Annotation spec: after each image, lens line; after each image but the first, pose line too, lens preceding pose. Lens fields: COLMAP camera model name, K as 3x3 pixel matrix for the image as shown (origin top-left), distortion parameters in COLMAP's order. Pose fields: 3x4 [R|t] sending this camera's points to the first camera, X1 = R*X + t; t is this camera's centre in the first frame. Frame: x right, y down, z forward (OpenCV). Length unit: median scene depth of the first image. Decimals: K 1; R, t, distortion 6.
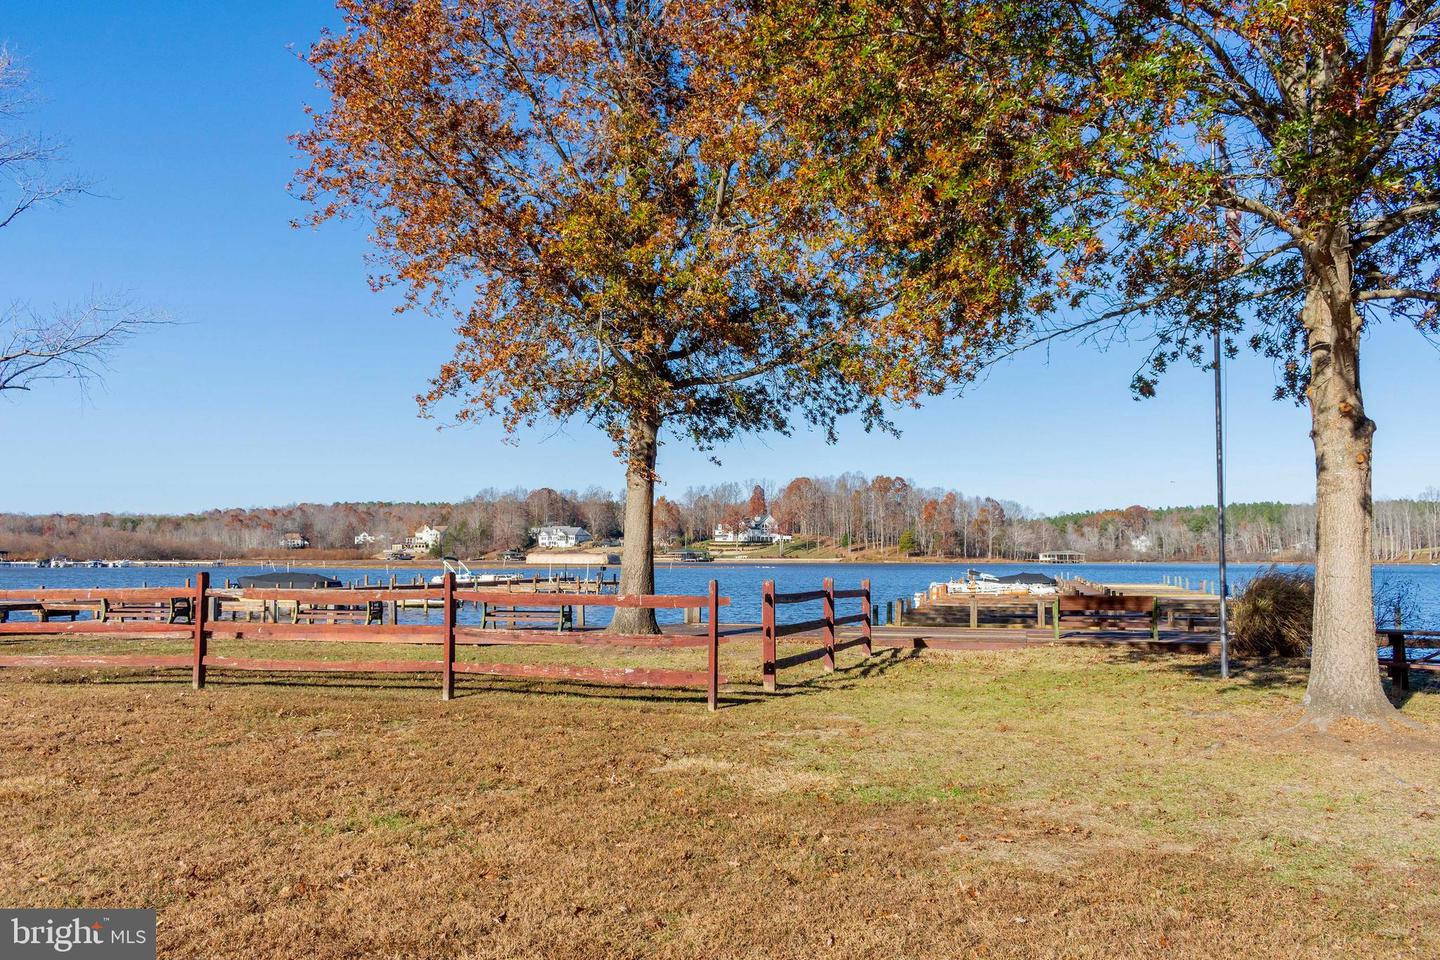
lens RADIAL K [[1128.5, 0, 721.2], [0, 1128.5, 499.0], [0, 0, 1]] dist [0.005183, 0.004952]
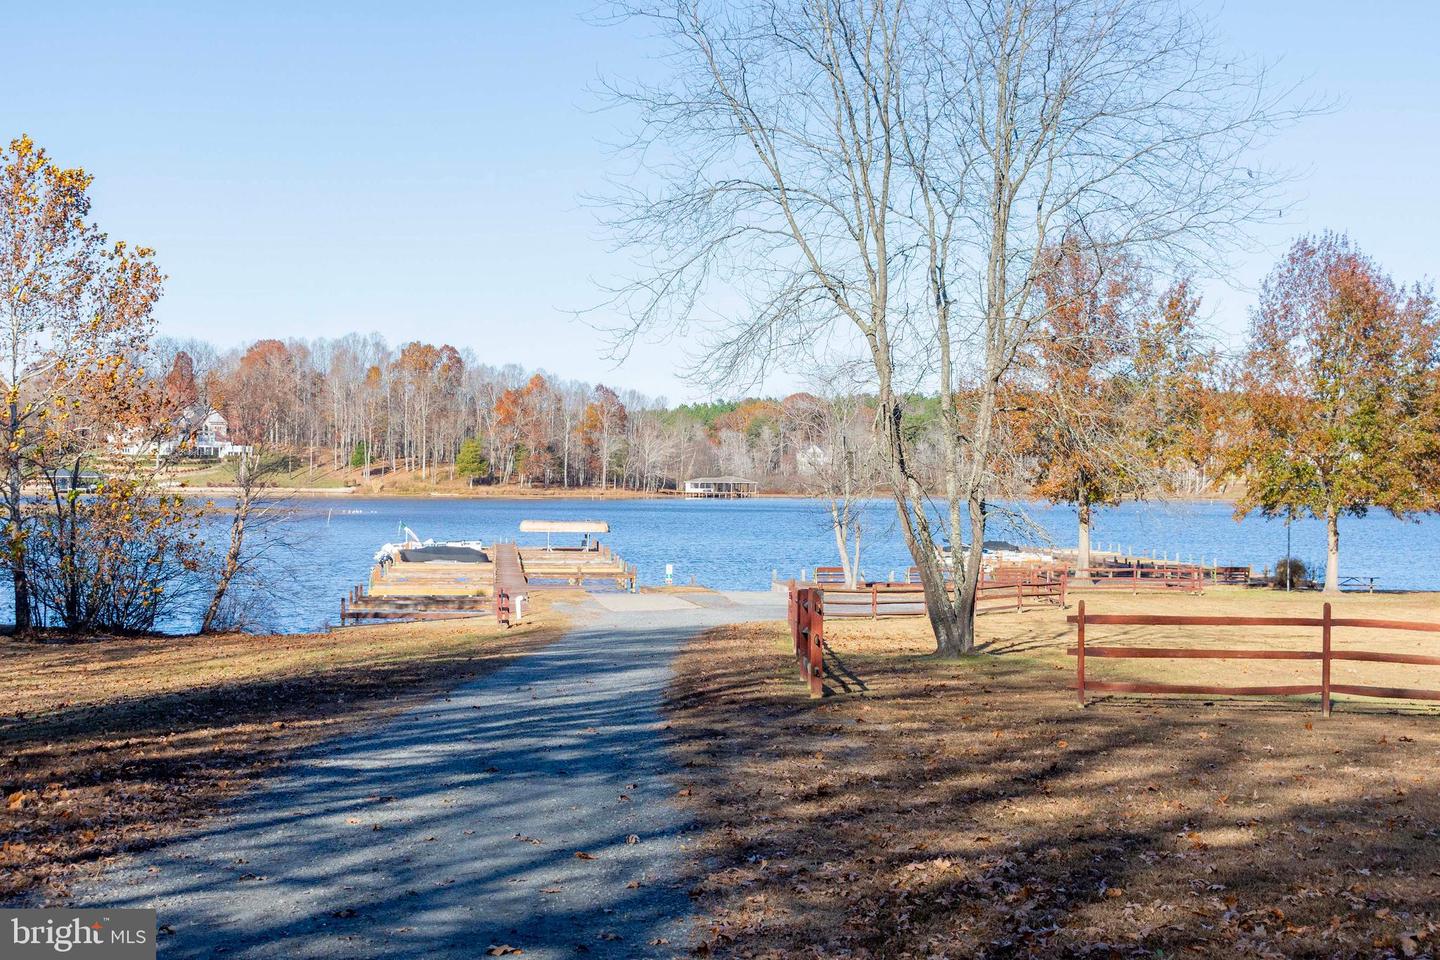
lens RADIAL K [[2314.6, 0, 724.4], [0, 2314.6, 510.1], [0, 0, 1]] dist [-0.006177, 0.096934]
pose [[0.940865, 0.000034, 0.338781, -0.106370], [-0.023336, 0.997631, 0.064710, -0.015077], [-0.337976, -0.068789, 0.938637, -0.149369]]
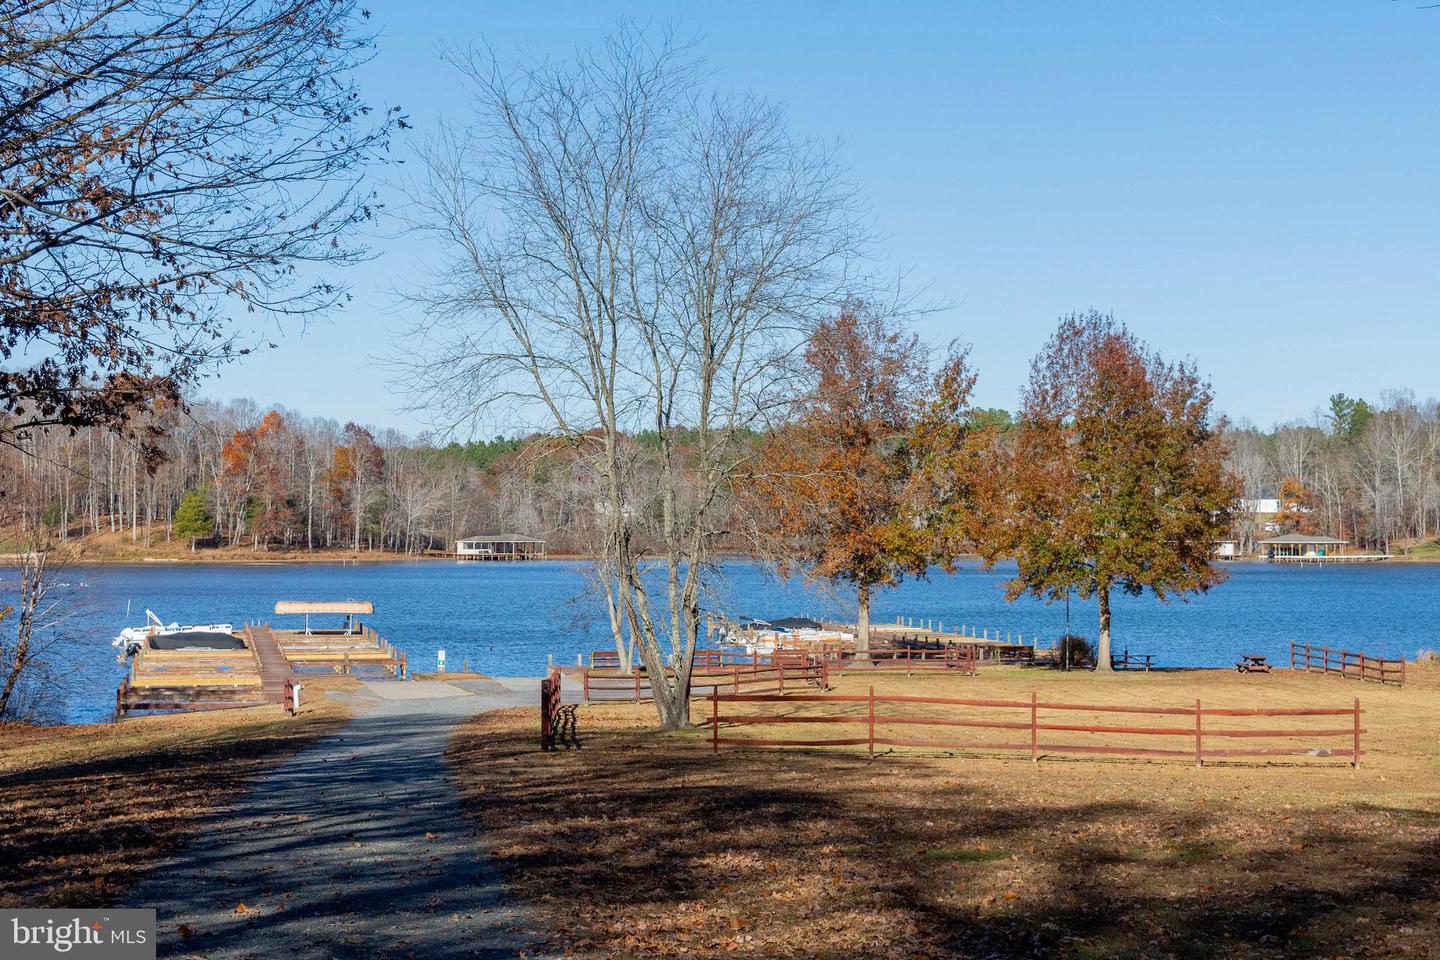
lens RADIAL K [[2943.4, 0, 720.0], [0, 2943.4, 480.0], [0, 0, 1]] dist [0.019269, -0.319701]
pose [[0.913896, 0.002755, 0.405938, -0.123856], [-0.017749, 0.999292, 0.033177, -0.020829], [-0.405559, -0.037525, 0.913298, -0.200101]]
